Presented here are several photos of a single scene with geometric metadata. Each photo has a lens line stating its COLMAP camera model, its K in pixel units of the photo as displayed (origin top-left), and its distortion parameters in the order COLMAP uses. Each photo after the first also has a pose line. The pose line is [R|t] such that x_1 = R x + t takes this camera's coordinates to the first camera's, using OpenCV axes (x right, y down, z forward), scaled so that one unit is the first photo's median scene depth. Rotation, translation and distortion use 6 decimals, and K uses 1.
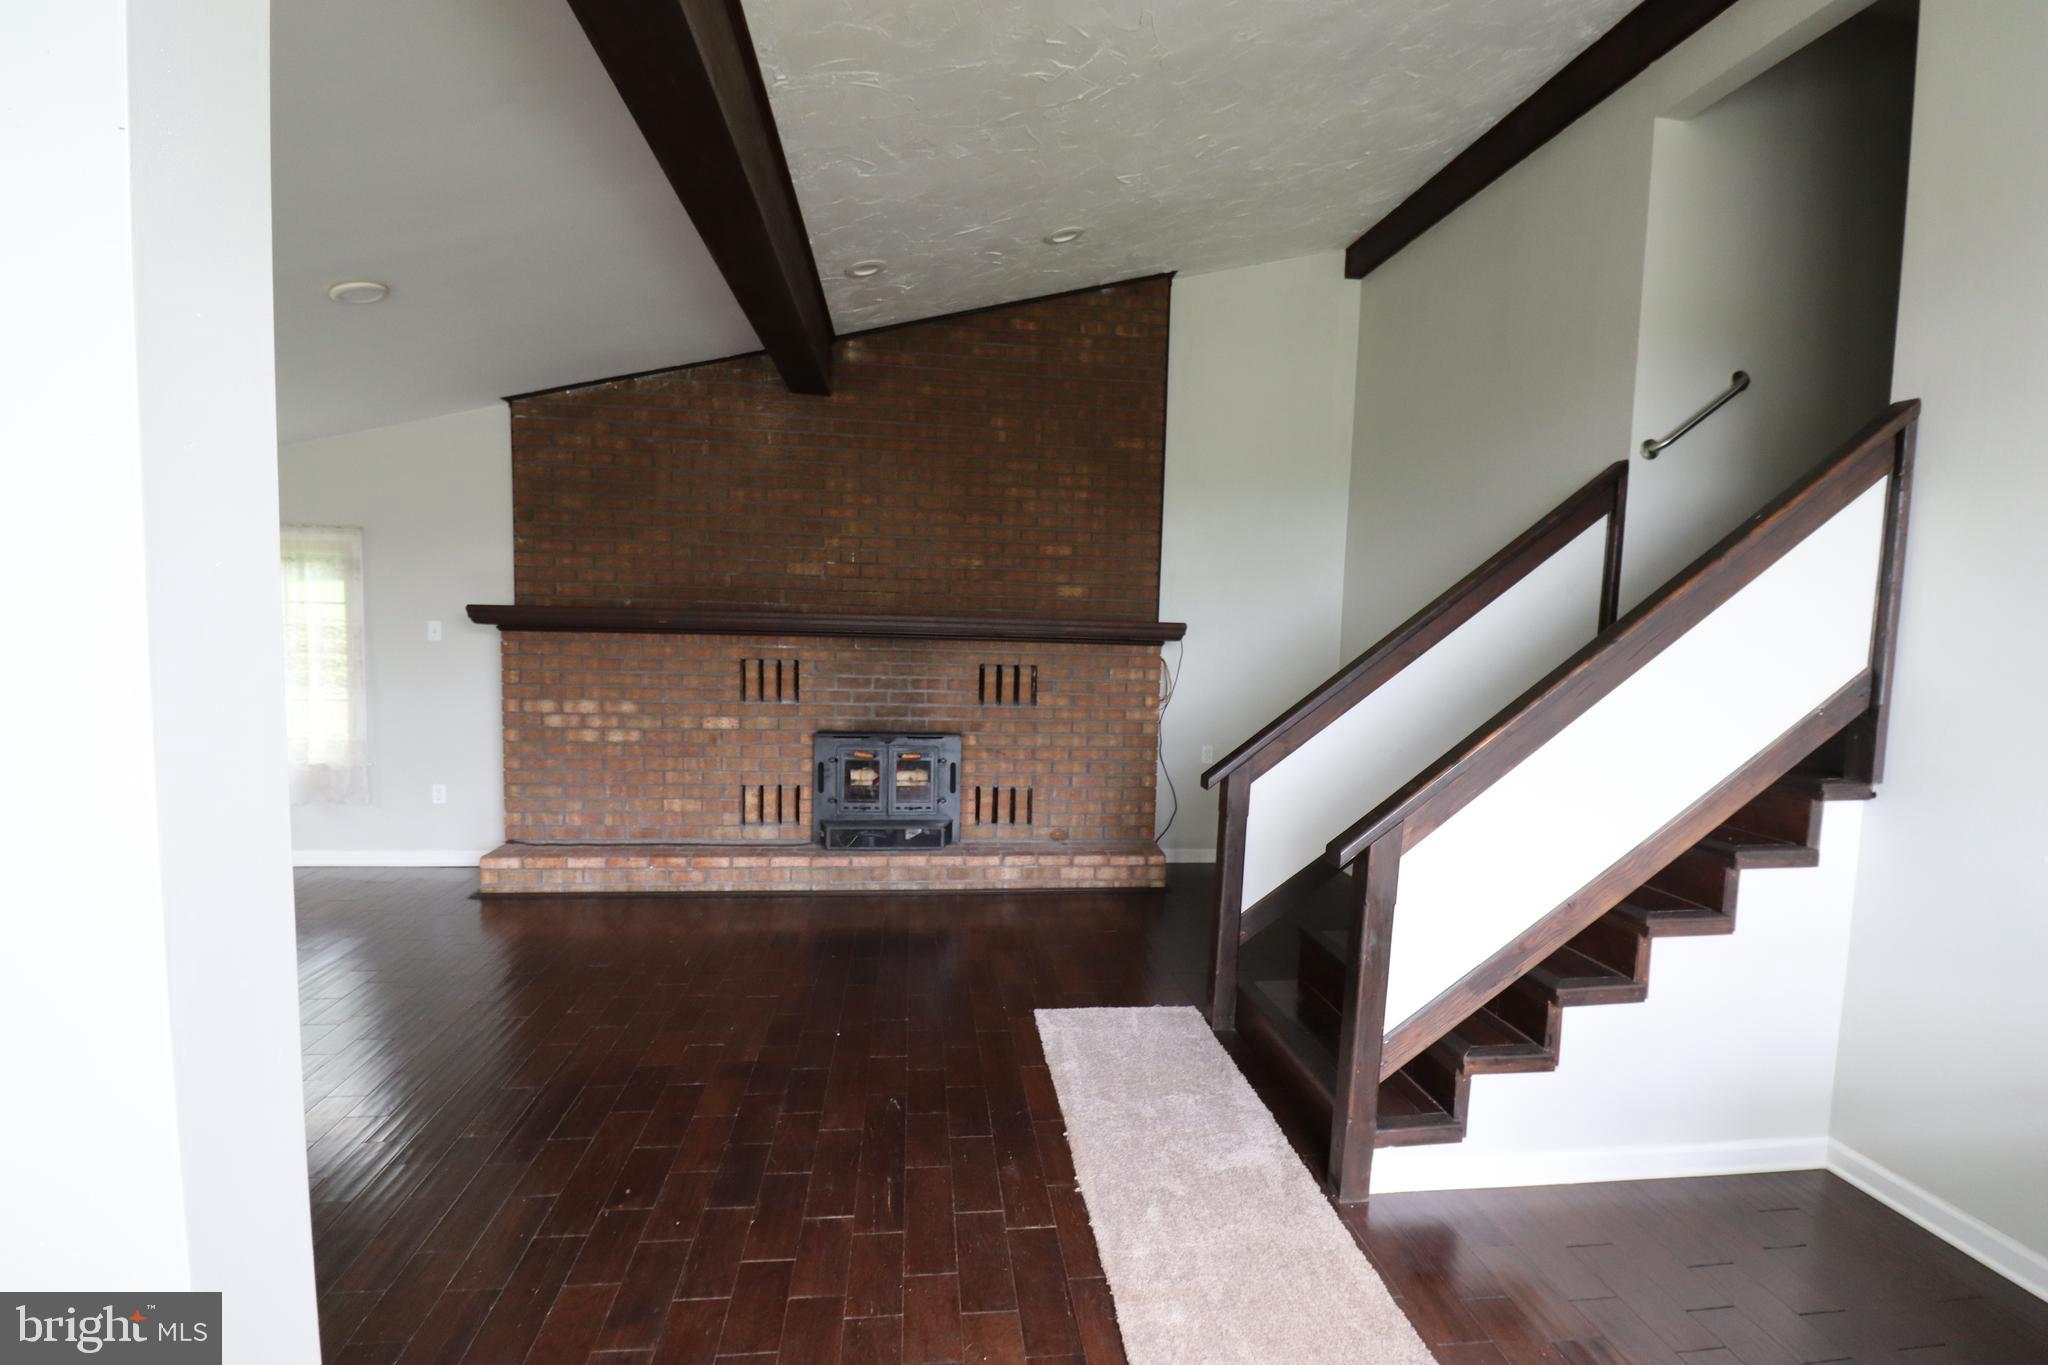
lens RADIAL K [[957.5, 0, 1033.1], [0, 957.5, 702.8], [0, 0, 1]] dist [-0.000347, -0.011746]
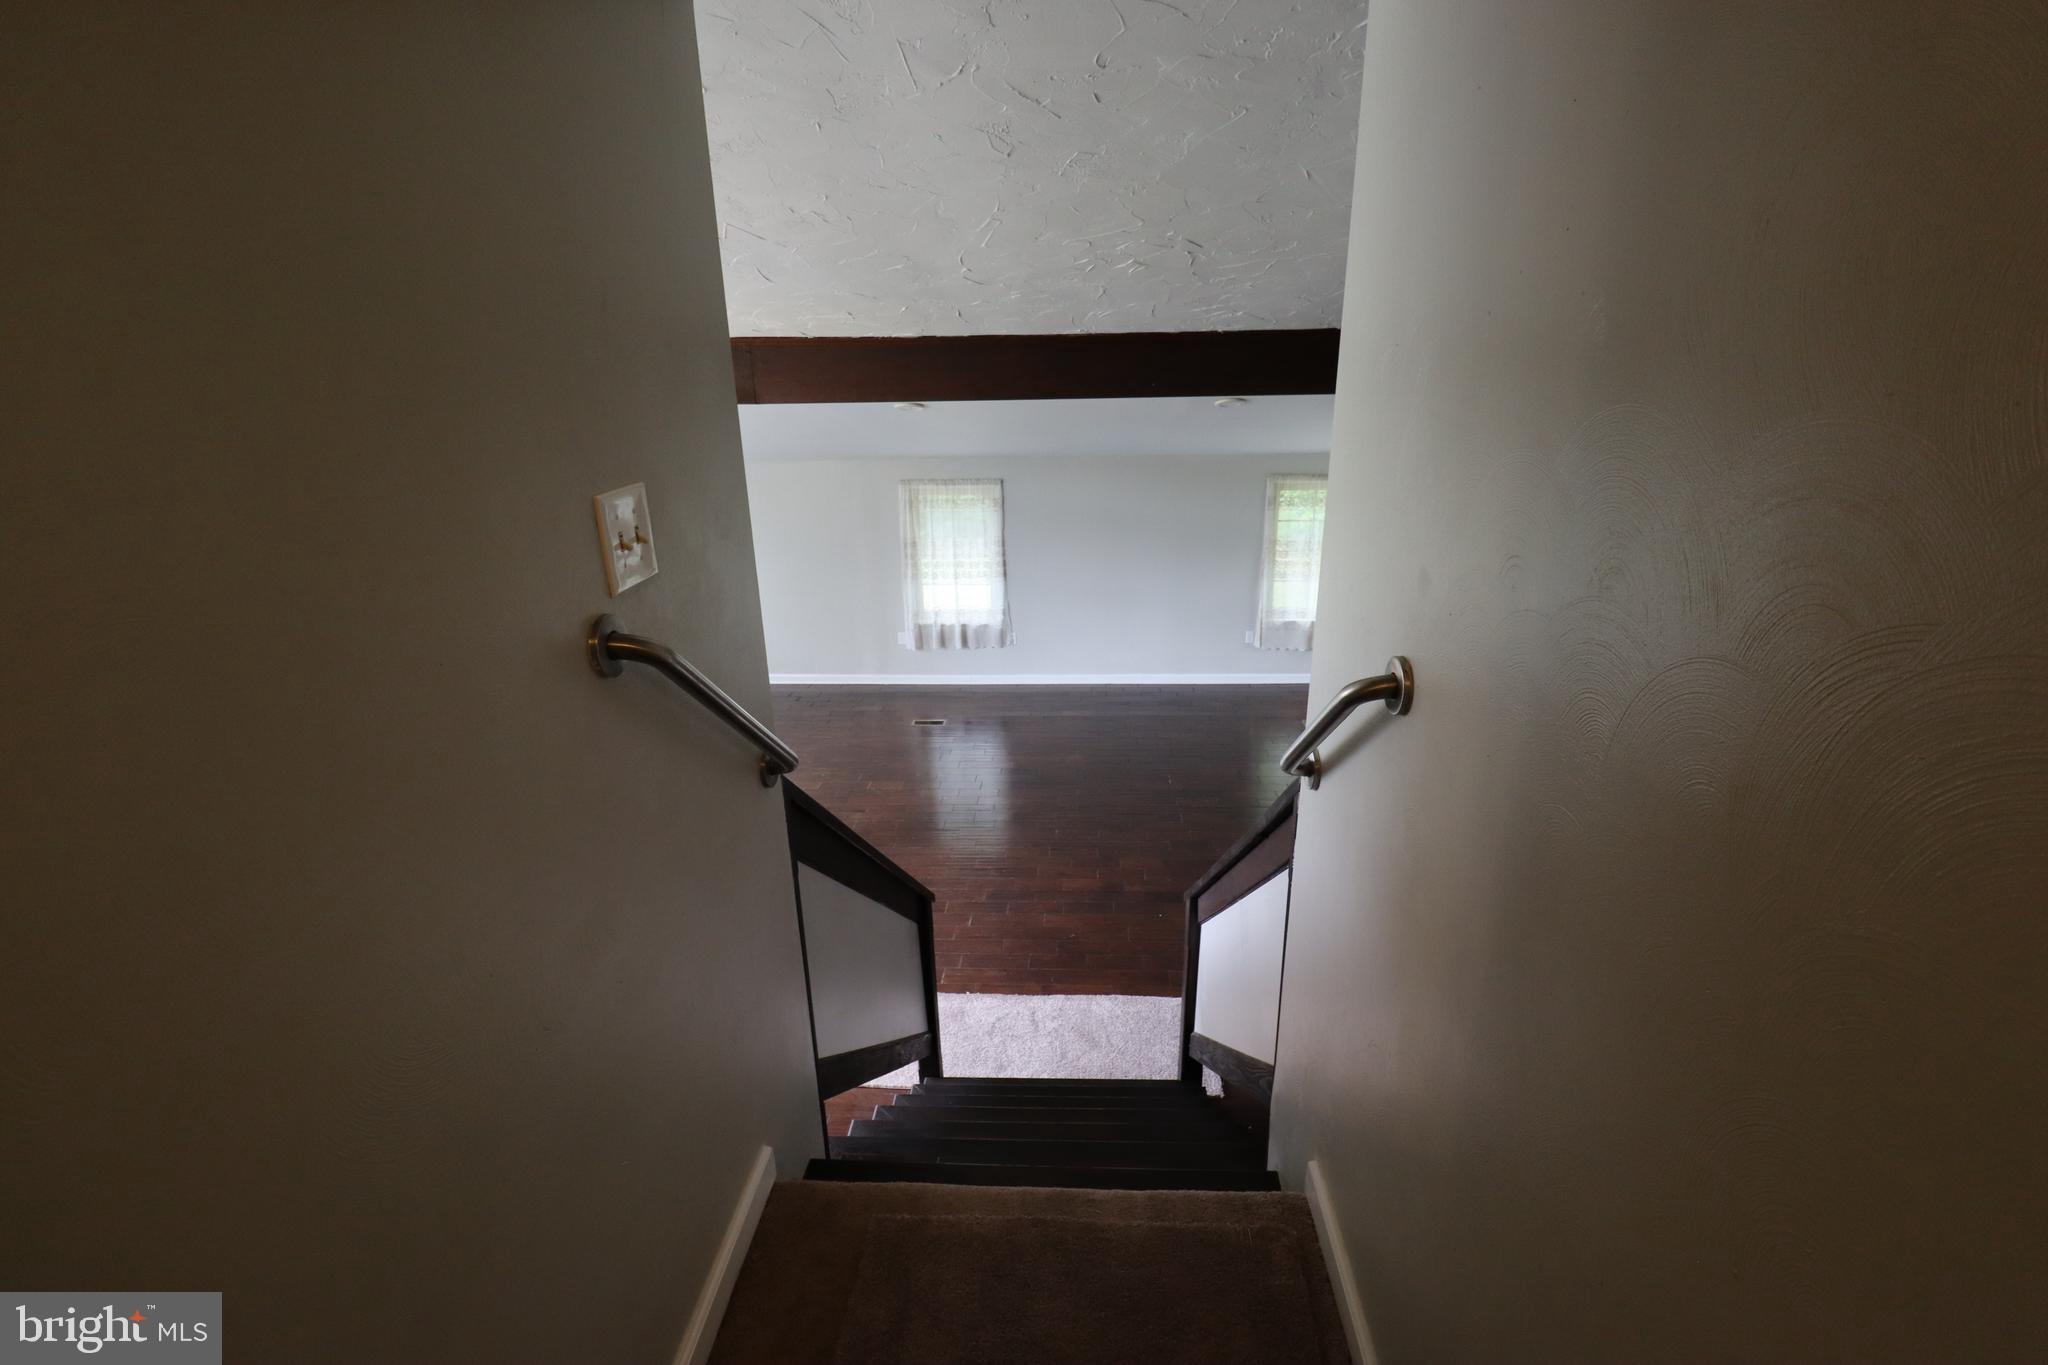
lens RADIAL K [[957.5, 0, 1033.1], [0, 957.5, 702.8], [0, 0, 1]] dist [-0.000347, -0.011746]
pose [[-0.182104, 0.310082, -0.933106, 0.739470], [-0.071348, 0.942305, 0.327063, -0.293845], [0.980687, 0.126135, -0.149474, 0.624444]]
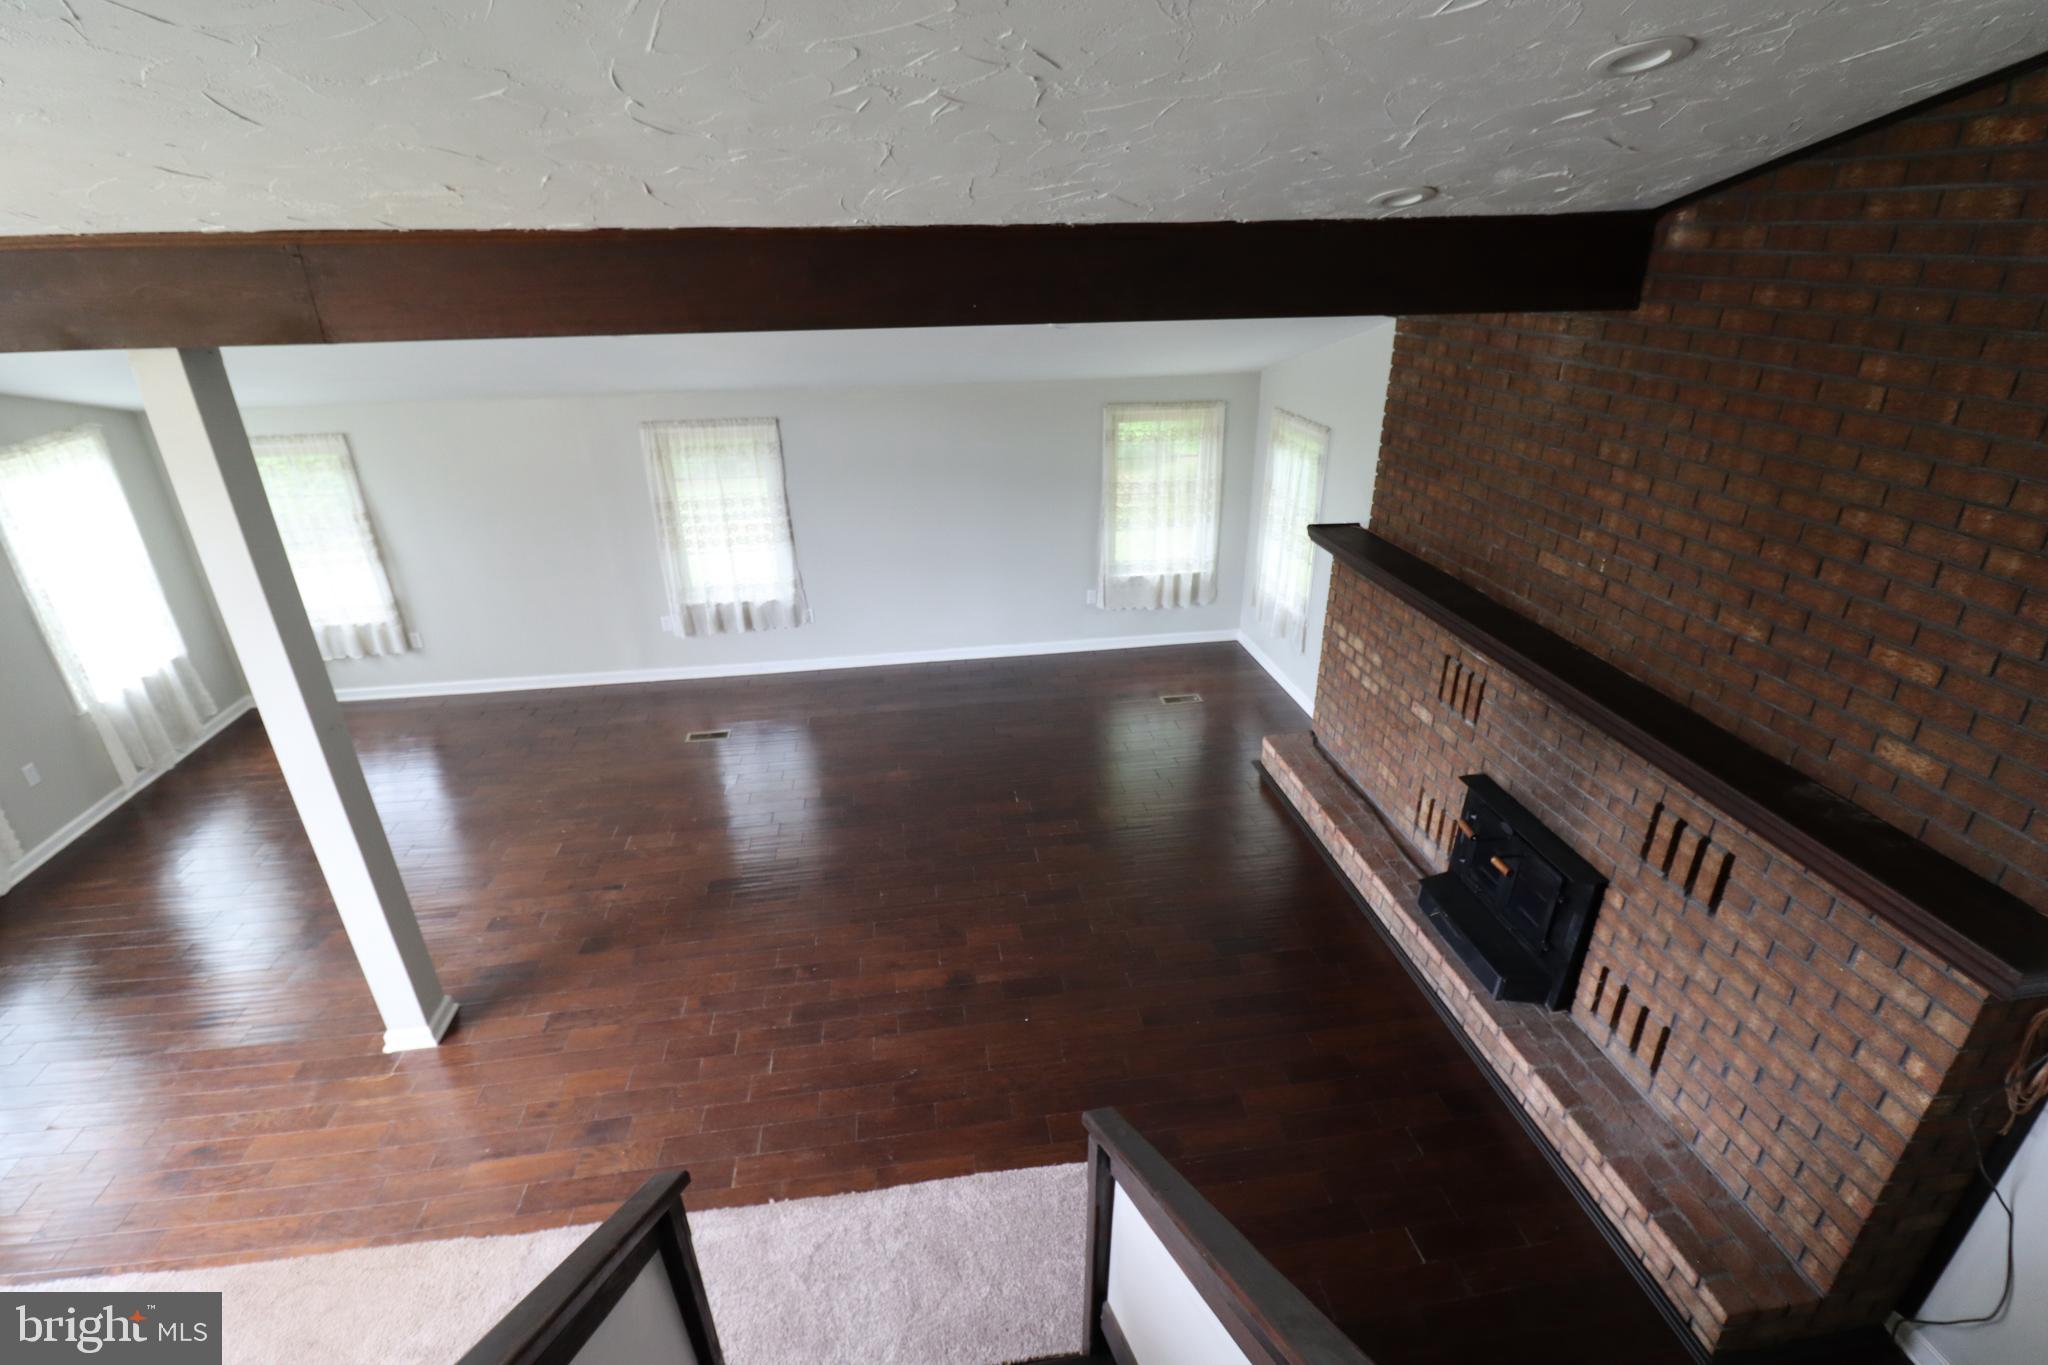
lens RADIAL K [[957.5, 0, 1033.1], [0, 957.5, 702.8], [0, 0, 1]] dist [-0.000347, -0.011746]
pose [[0.016608, 0.402422, -0.915304, 0.455065], [-0.073072, 0.913471, 0.400290, -0.304644], [0.997188, 0.060235, 0.044577, 0.590004]]
